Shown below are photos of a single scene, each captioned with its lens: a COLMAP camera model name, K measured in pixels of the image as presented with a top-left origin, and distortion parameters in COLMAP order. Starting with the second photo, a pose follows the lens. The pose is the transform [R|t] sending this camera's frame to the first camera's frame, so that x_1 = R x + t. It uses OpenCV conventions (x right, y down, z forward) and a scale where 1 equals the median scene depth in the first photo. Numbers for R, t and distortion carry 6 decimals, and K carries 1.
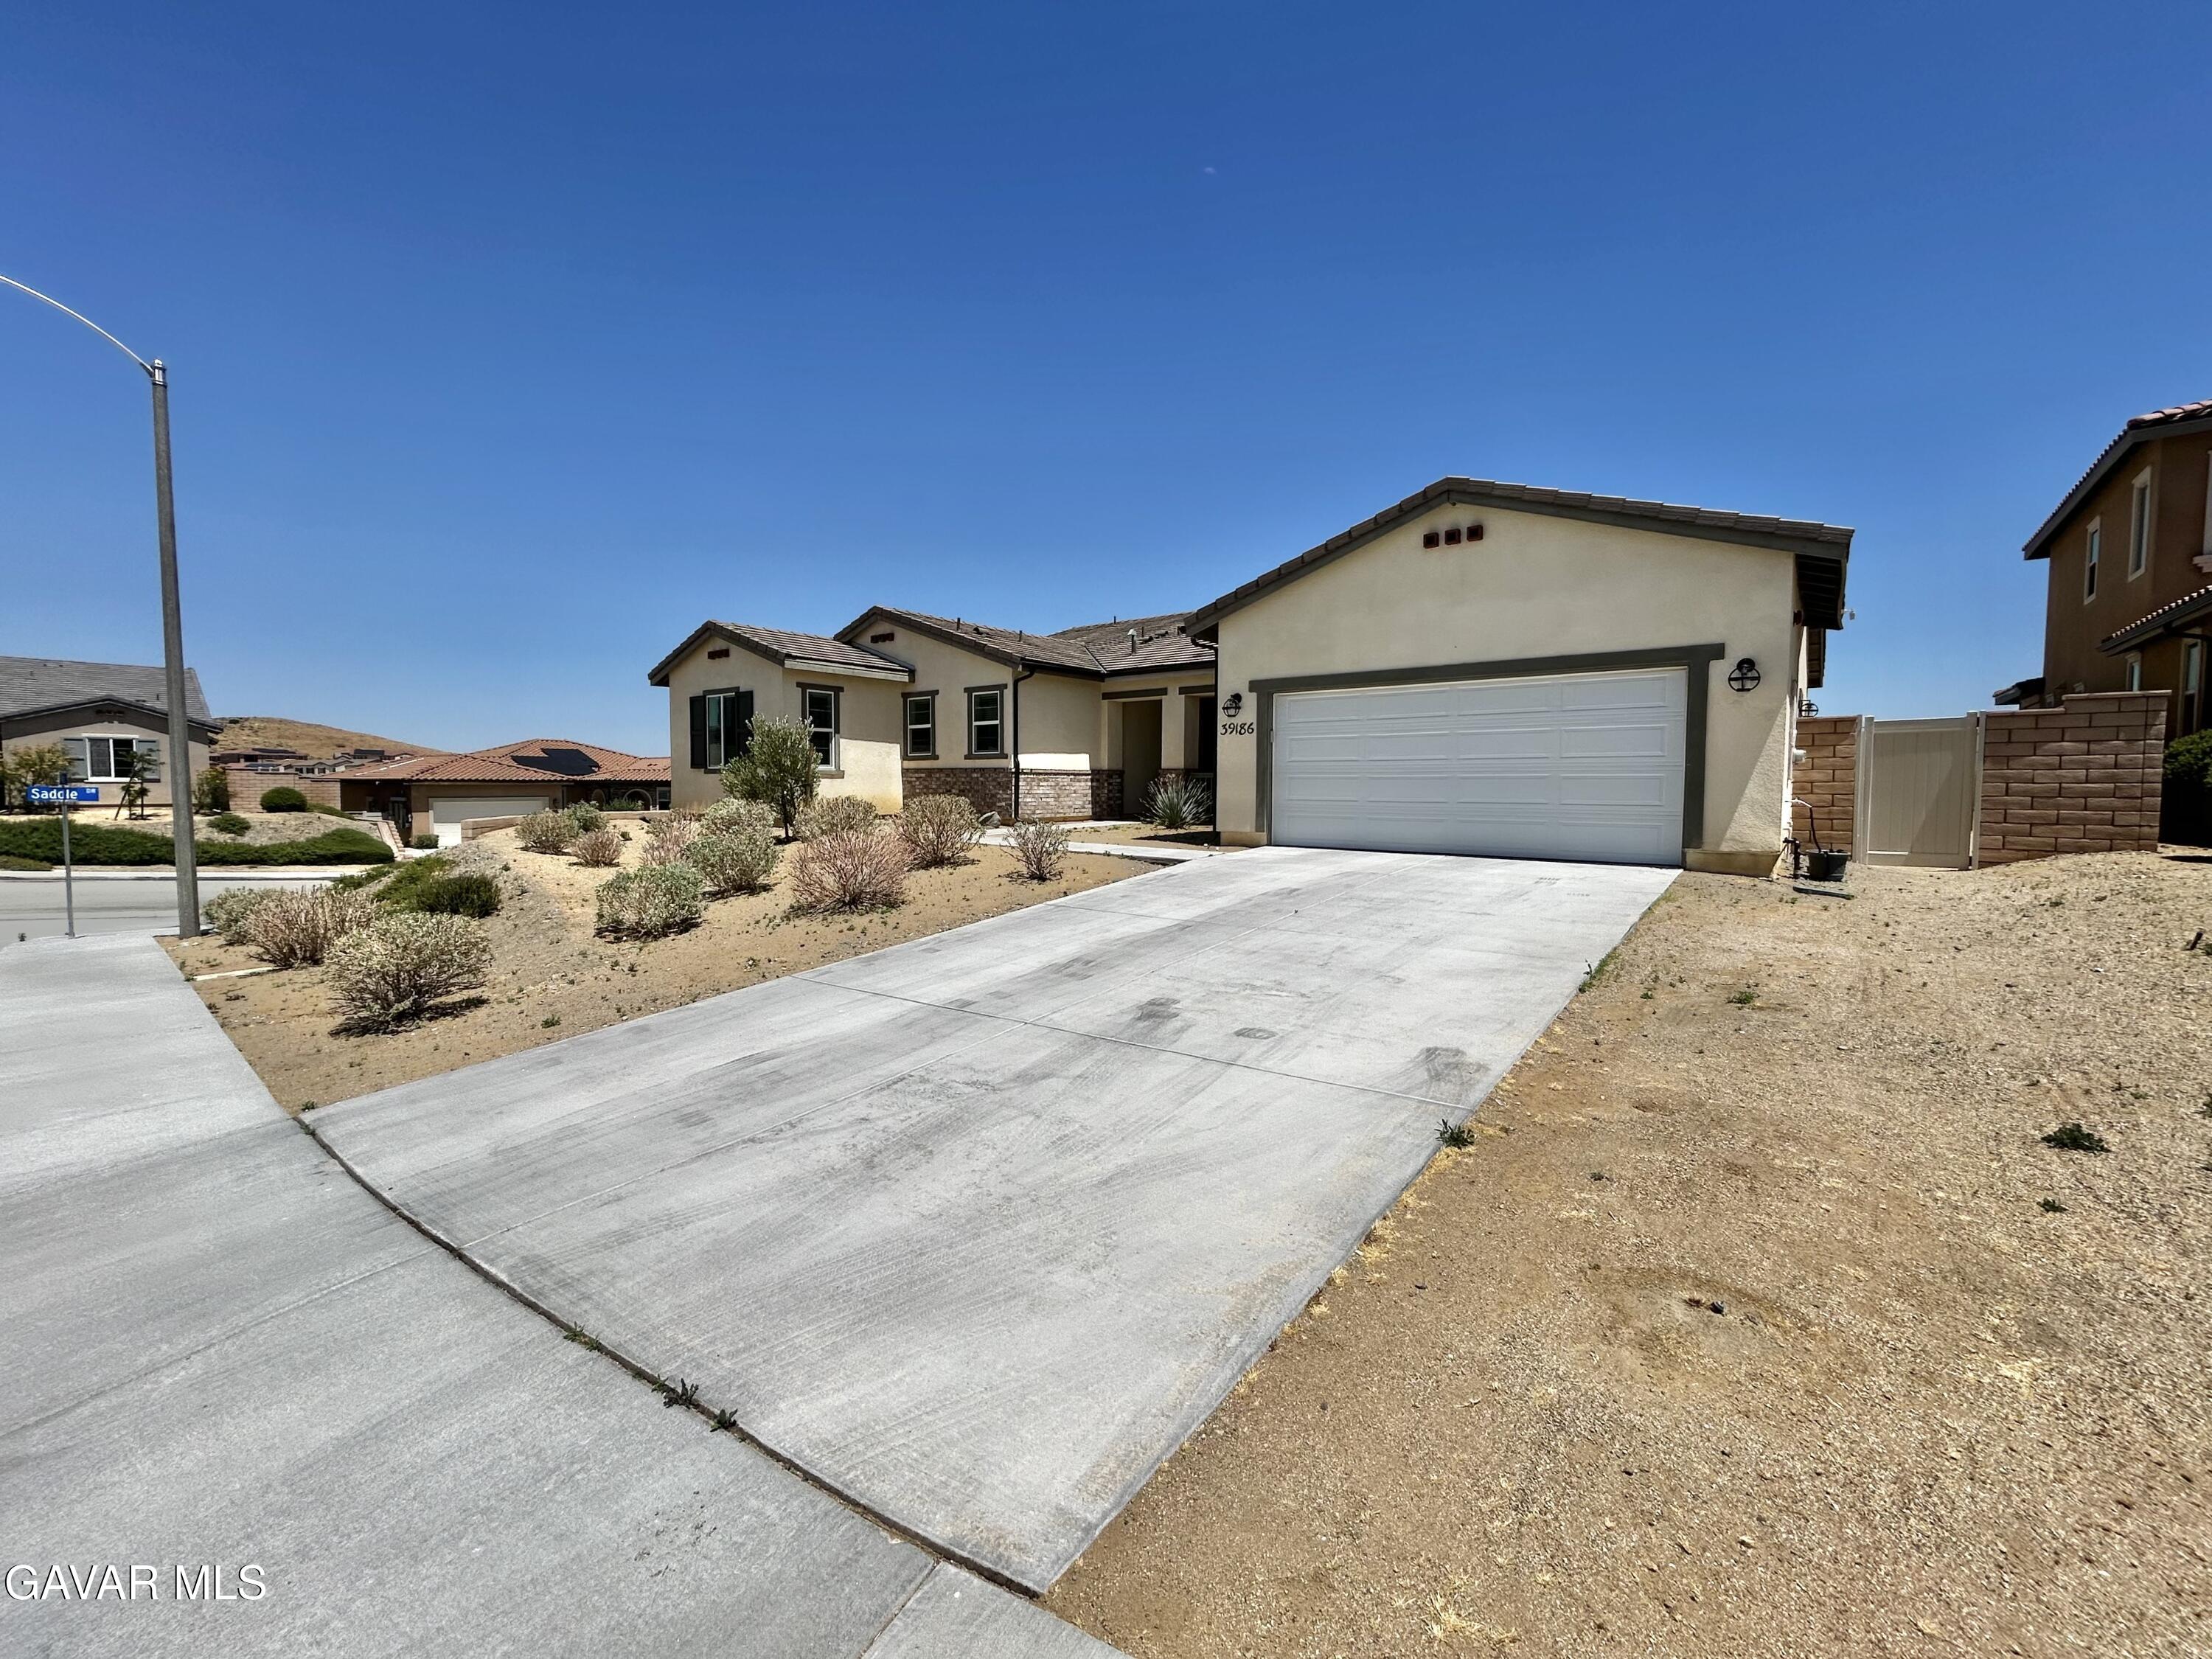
lens RADIAL K [[909.6, 0, 1099.0], [0, 909.6, 827.3], [0, 0, 1]] dist [-0.003289, 0.000074]
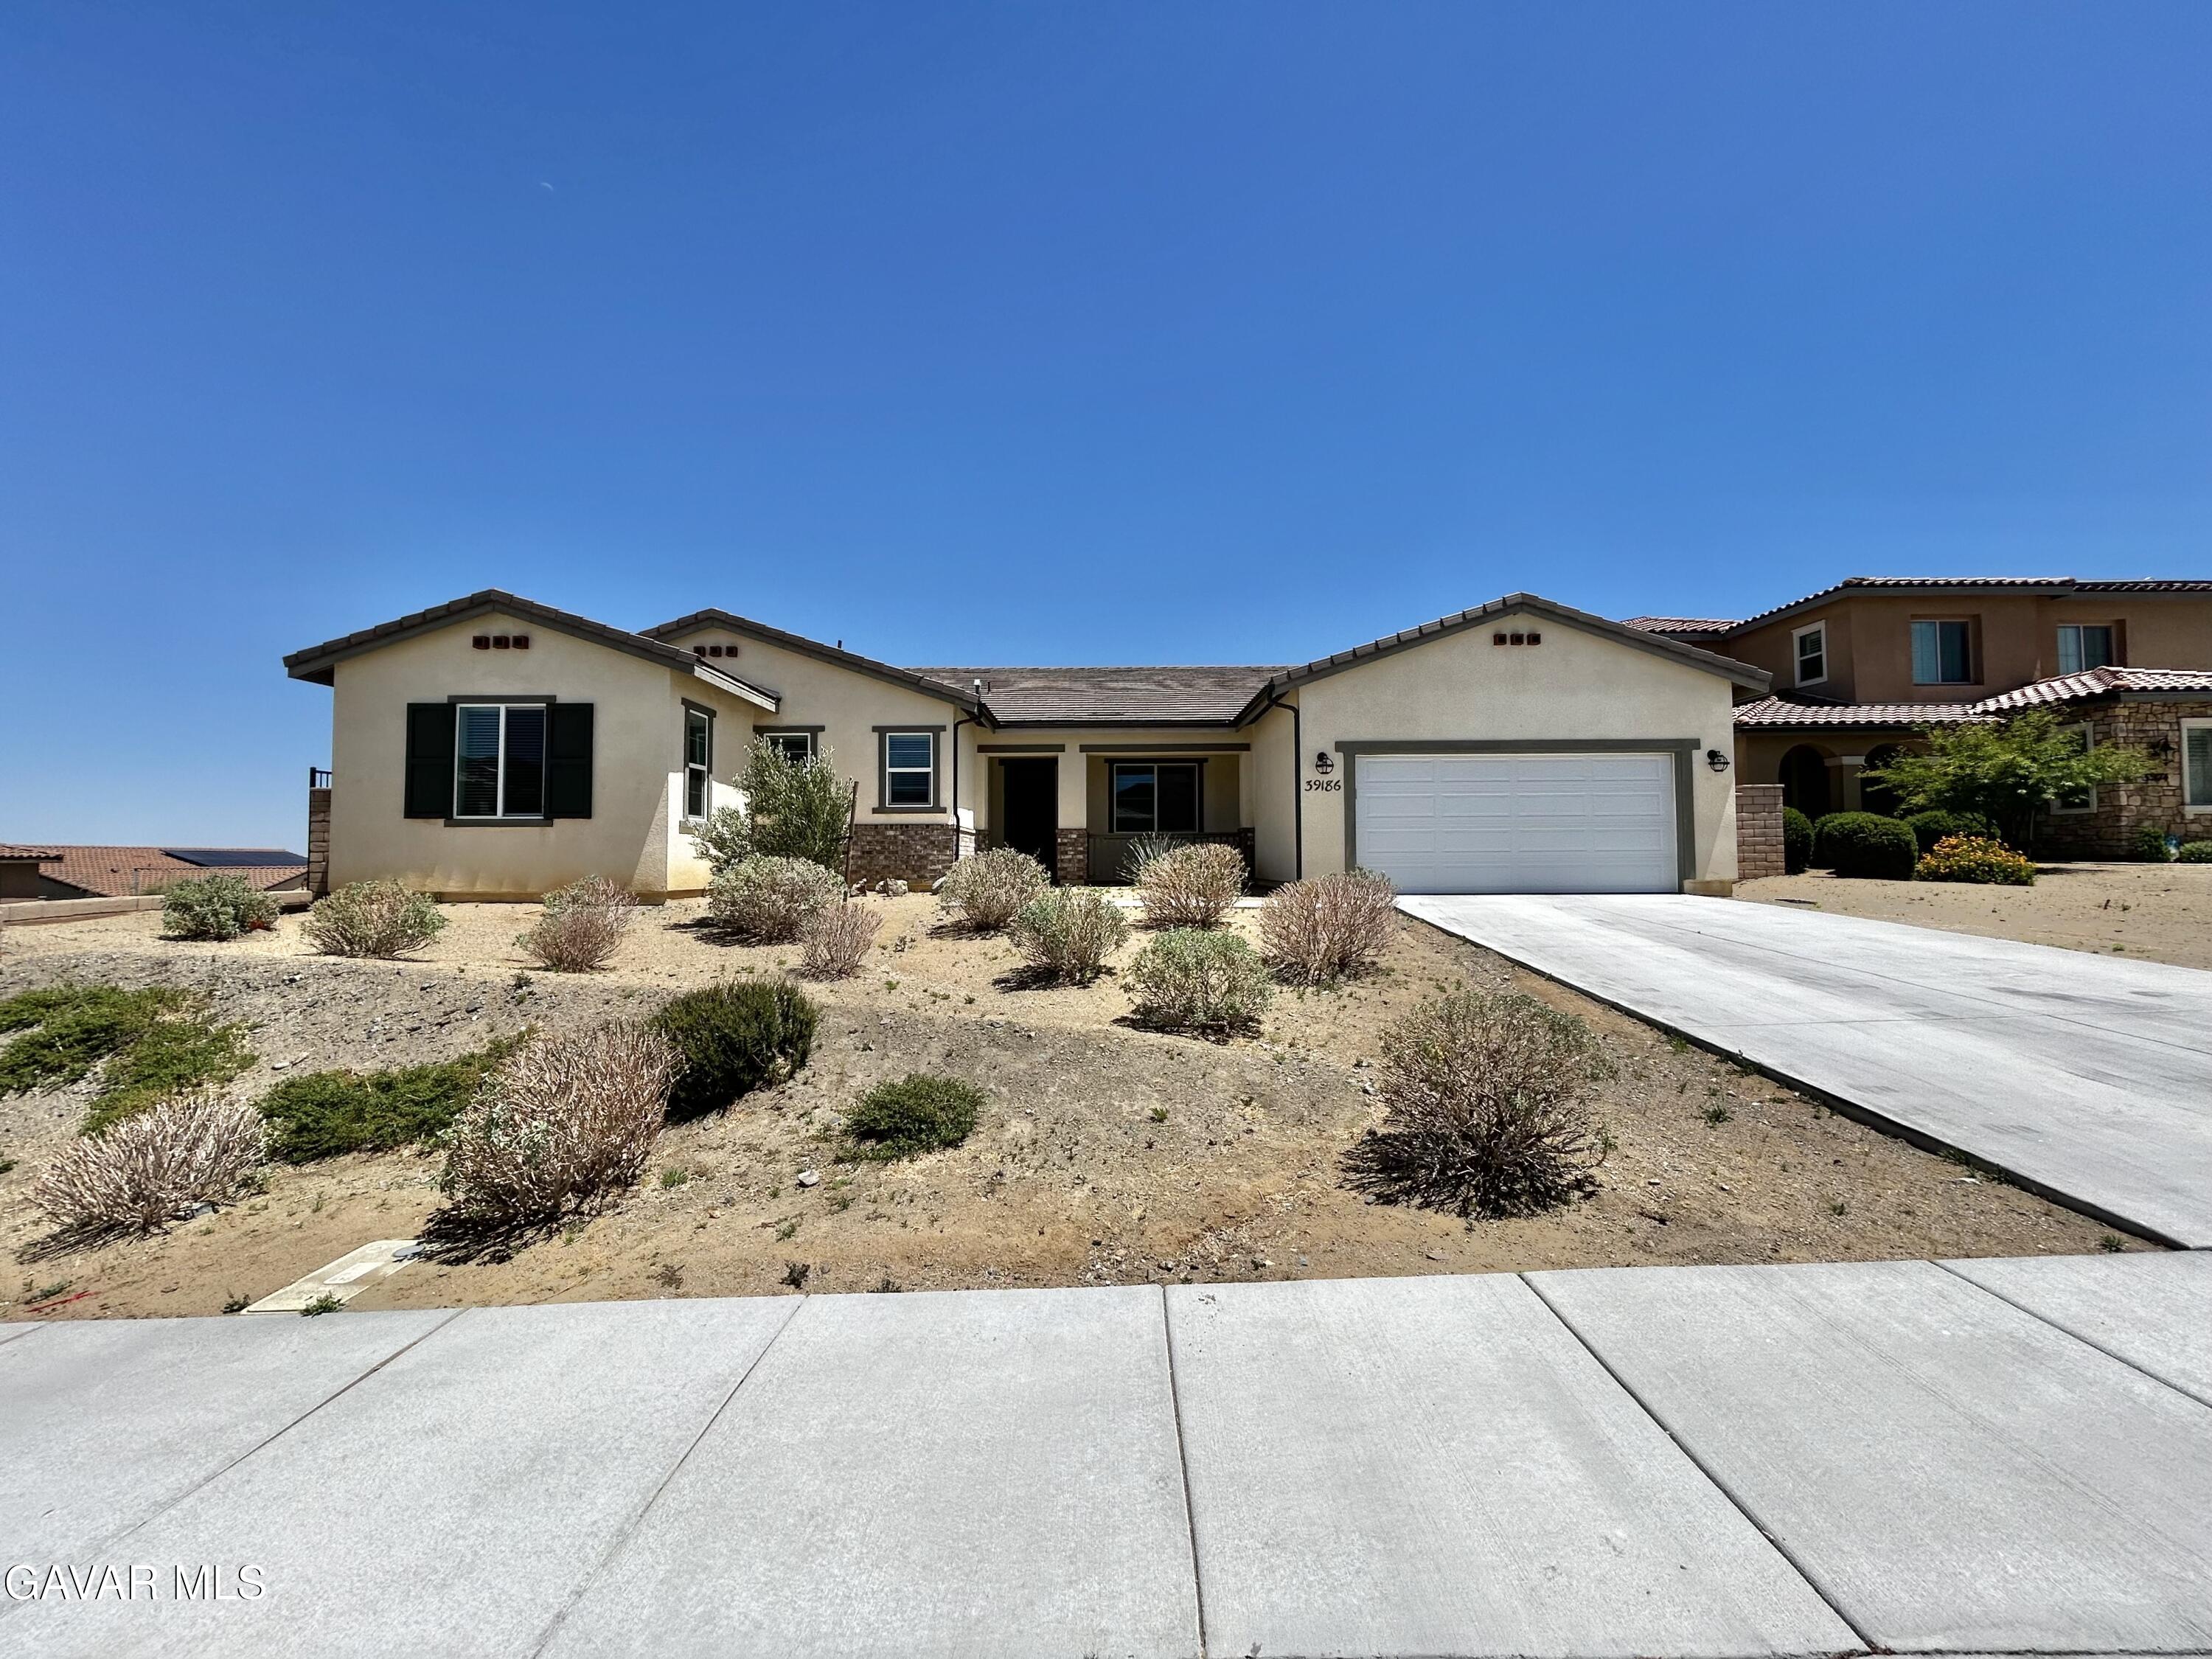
lens RADIAL K [[909.6, 0, 1108.9], [0, 909.6, 825.8], [0, 0, 1]] dist [-0.003289, 0.000074]
pose [[0.772807, 0.016375, 0.634429, -0.522513], [0.040035, 0.996418, -0.074485, 0.005142], [-0.633377, 0.082961, 0.769384, 0.256467]]
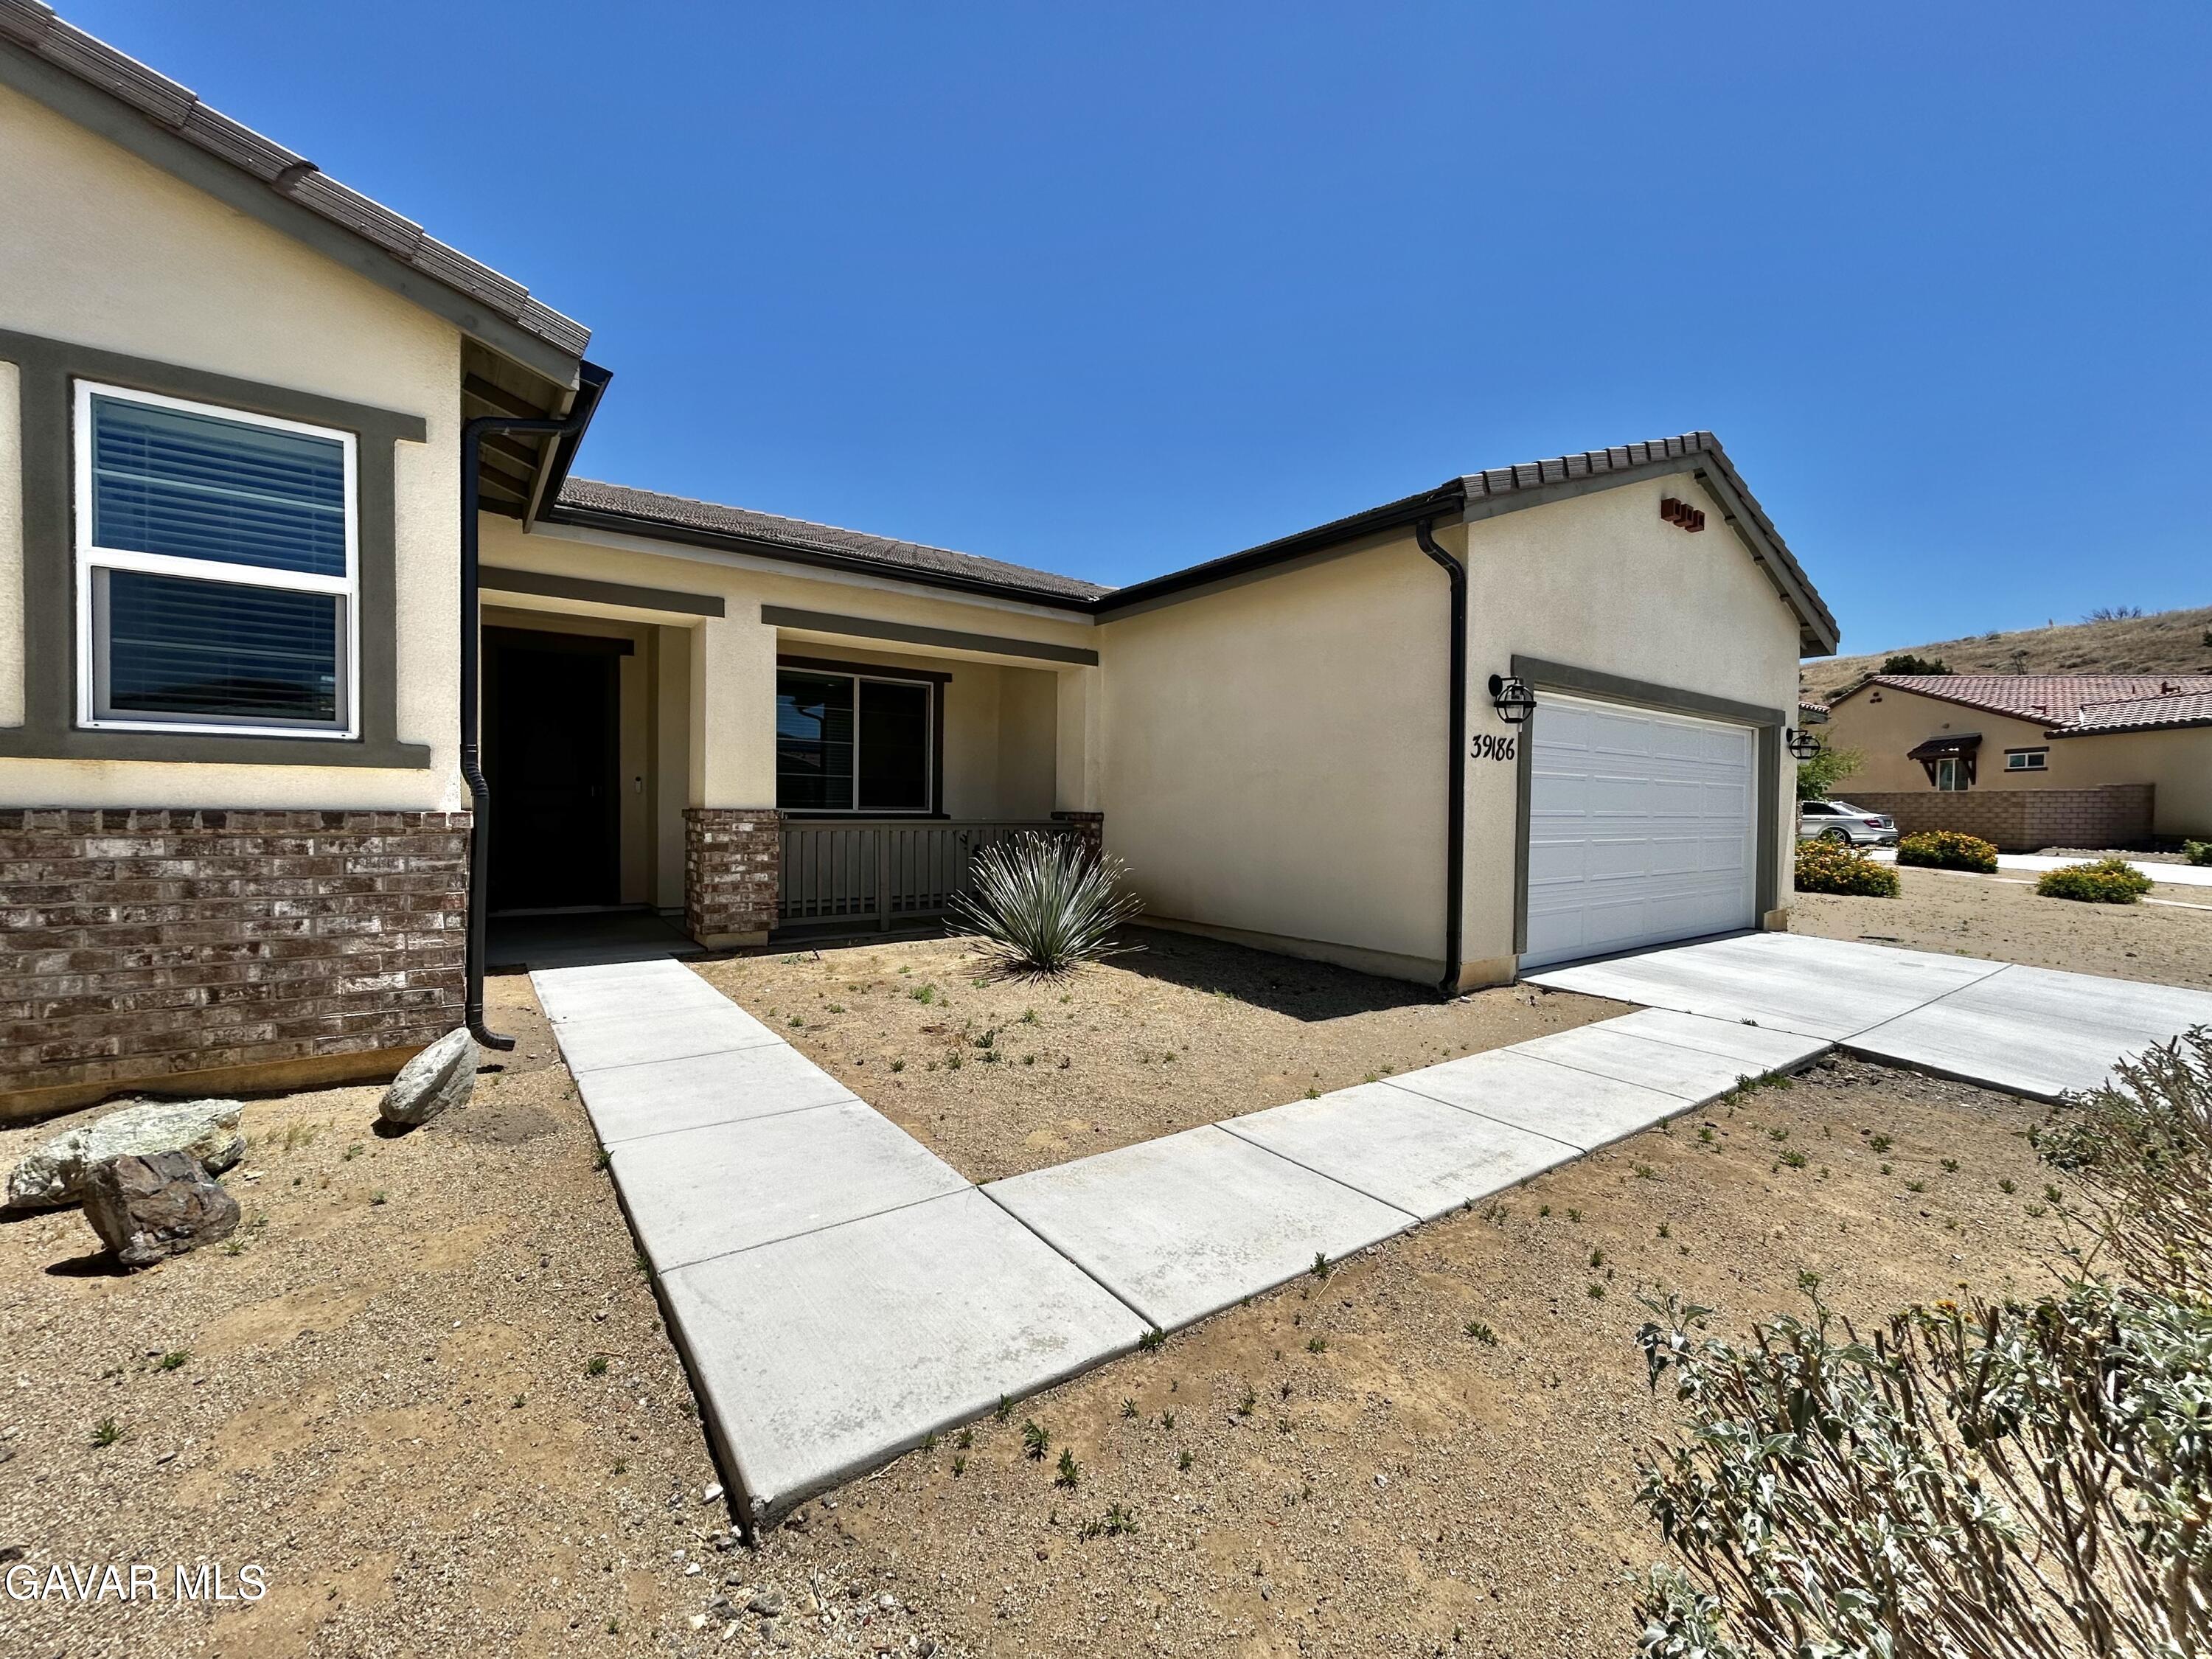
lens RADIAL K [[909.6, 0, 1117.2], [0, 909.6, 826.0], [0, 0, 1]] dist [-0.003289, 0.000074]
pose [[0.238330, -0.016955, 0.971036, -0.271765], [0.038258, 0.999235, 0.008057, -0.057557], [-0.970430, 0.035230, 0.238797, 0.795377]]
